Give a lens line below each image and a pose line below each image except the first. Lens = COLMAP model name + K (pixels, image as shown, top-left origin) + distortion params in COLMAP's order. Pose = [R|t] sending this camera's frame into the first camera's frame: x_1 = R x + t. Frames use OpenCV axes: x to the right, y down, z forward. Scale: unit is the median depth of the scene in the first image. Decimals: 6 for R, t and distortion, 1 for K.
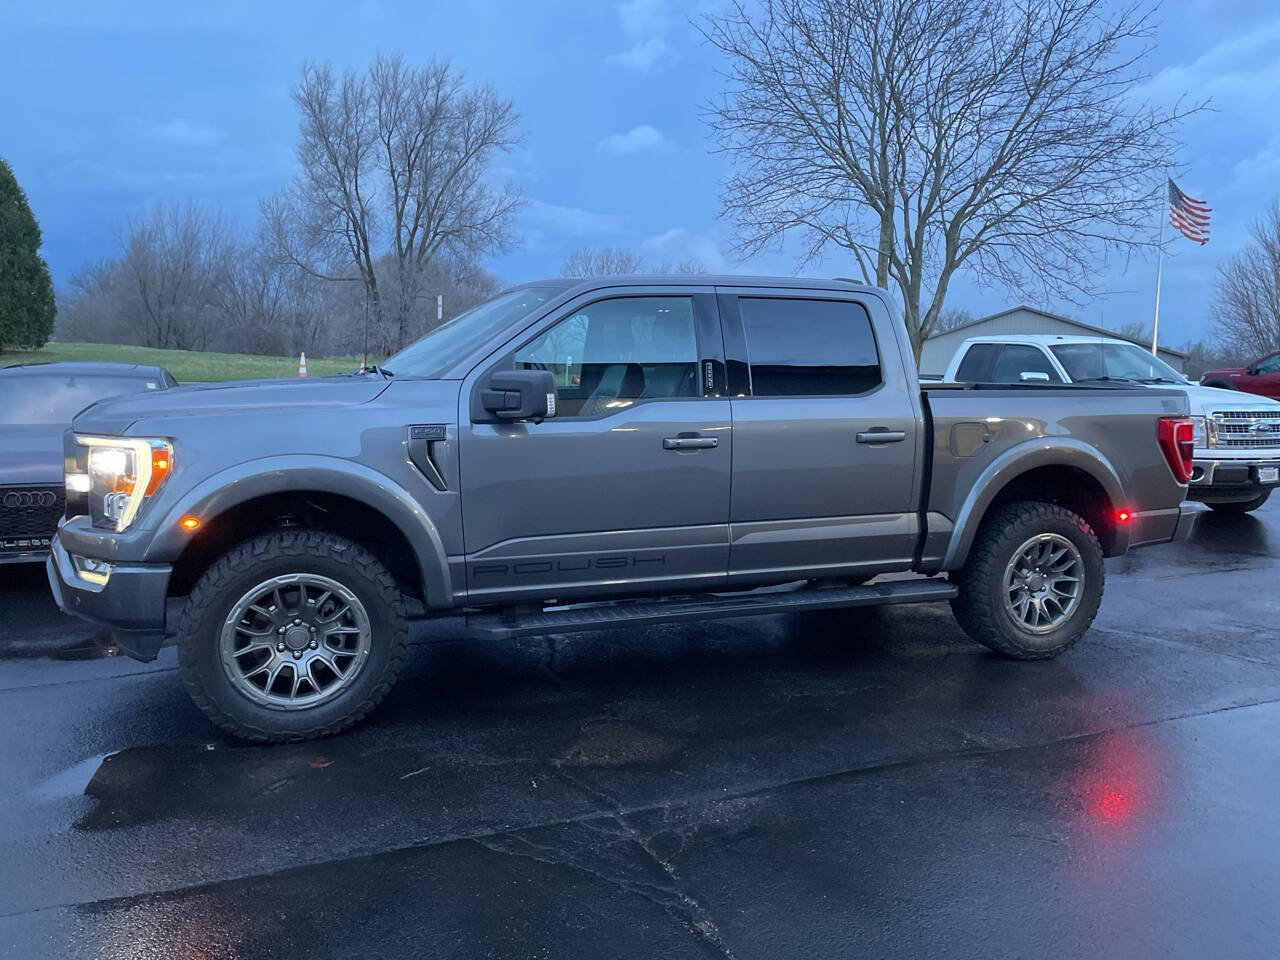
lens RADIAL K [[966.9, 0, 644.8], [0, 966.9, 479.9], [0, 0, 1]] dist [0.100892, -0.130062]
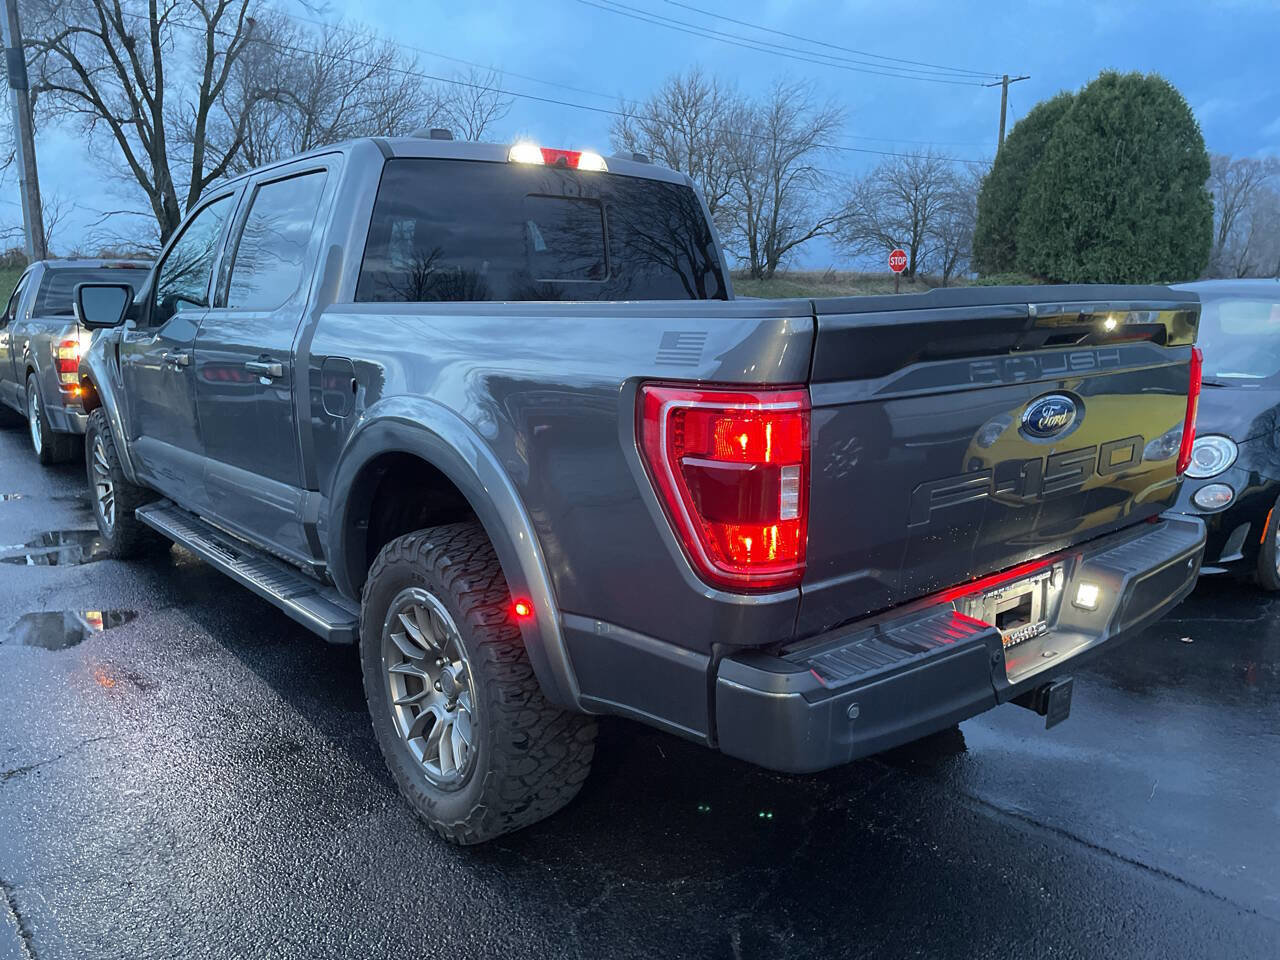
lens RADIAL K [[966.9, 0, 644.8], [0, 966.9, 479.9], [0, 0, 1]] dist [0.100892, -0.130062]
pose [[0.313089, 0.156489, -0.936743, 0.960387], [-0.101956, 0.986170, 0.130670, -0.082134], [0.944235, 0.054595, 0.324714, 1.001030]]
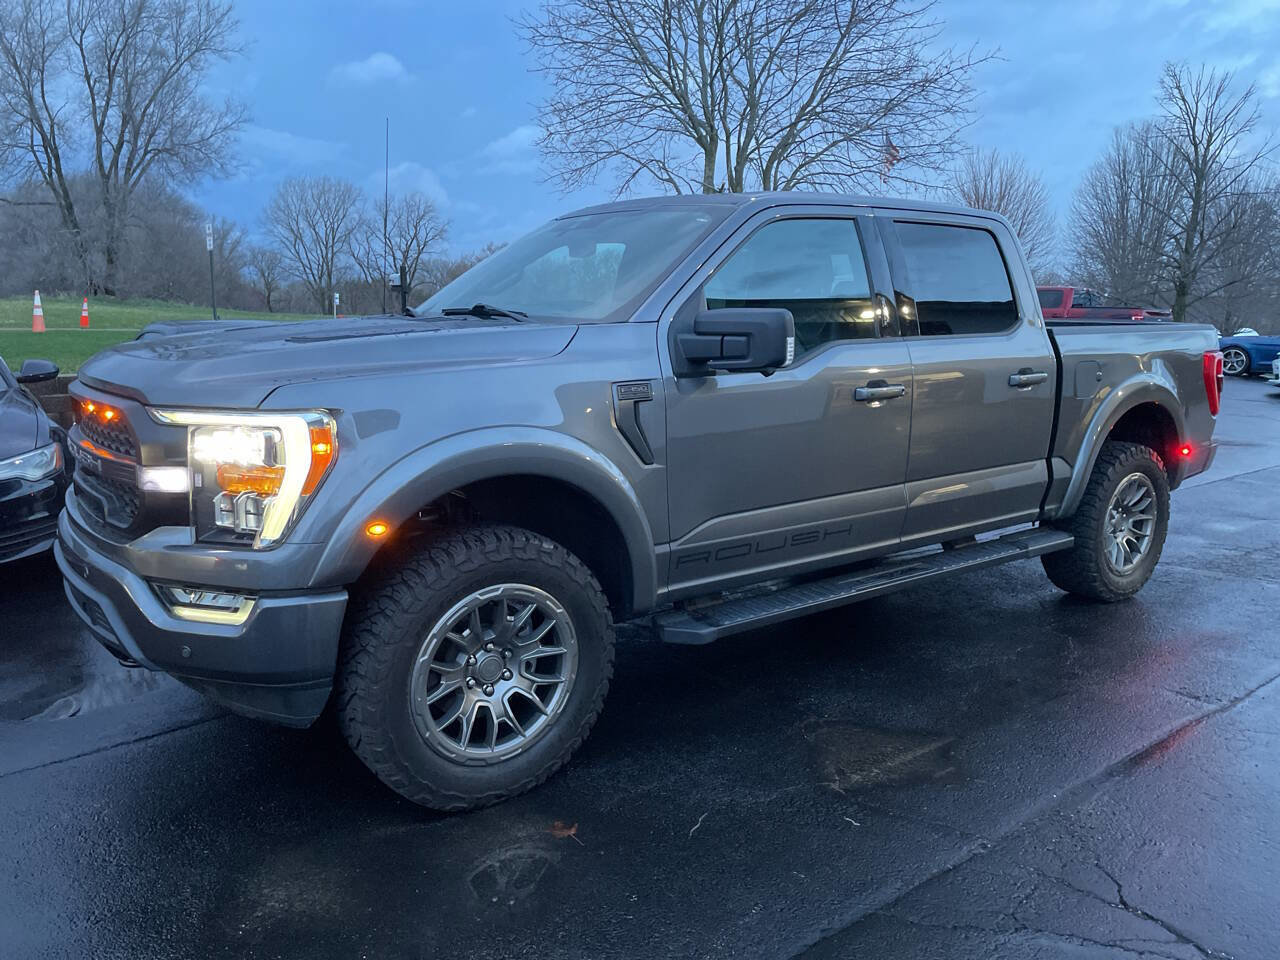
lens RADIAL K [[966.9, 0, 644.8], [0, 966.9, 479.9], [0, 0, 1]] dist [0.100892, -0.130062]
pose [[0.960086, -0.055028, 0.274238, -0.351831], [0.038467, 0.997117, 0.065409, -0.022949], [-0.277046, -0.052249, 0.959435, 0.201637]]
